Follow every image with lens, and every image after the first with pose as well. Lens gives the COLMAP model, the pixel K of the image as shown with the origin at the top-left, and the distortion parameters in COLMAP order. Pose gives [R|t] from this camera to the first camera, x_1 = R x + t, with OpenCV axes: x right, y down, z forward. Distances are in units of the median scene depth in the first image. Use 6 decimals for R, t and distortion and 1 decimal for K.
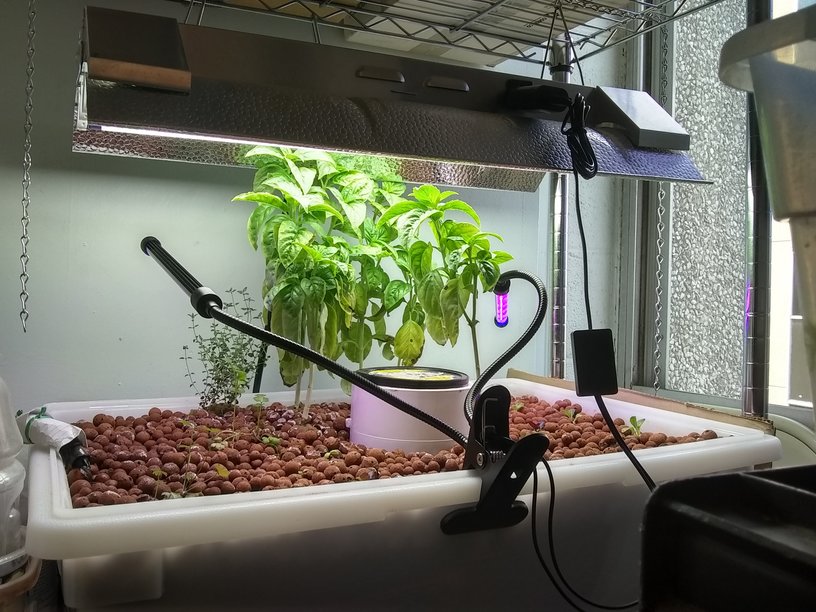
lens RADIAL K [[745.9, 0, 408.0], [0, 745.9, 306.0], [0, 0, 1]] dist [0.003239, -0.249894]
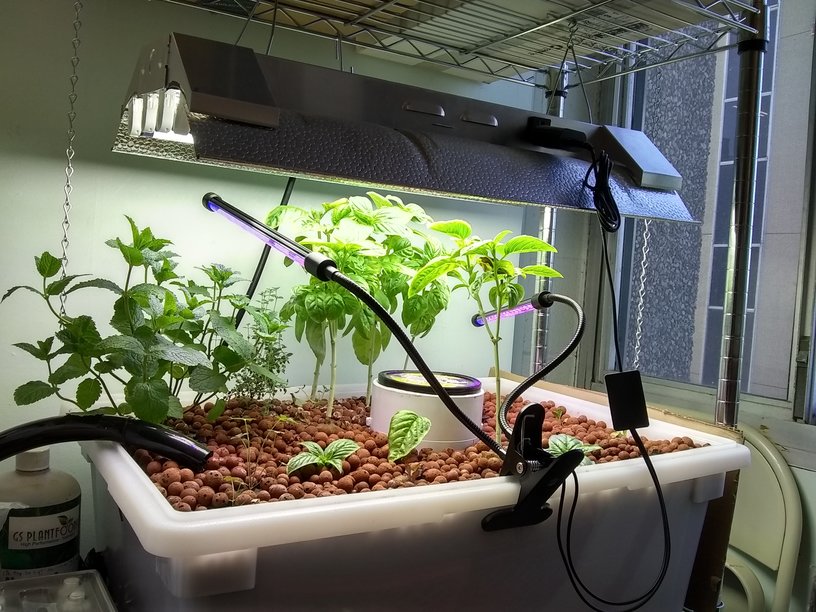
lens RADIAL K [[744.4, 0, 408.0], [0, 744.4, 306.0], [0, 0, 1]] dist [-0.103951, 0.000334]
pose [[0.995145, 0.041538, 0.089228, -0.139210], [-0.044304, 0.998590, 0.029249, -0.051541], [-0.087887, -0.033060, 0.995582, -0.080840]]
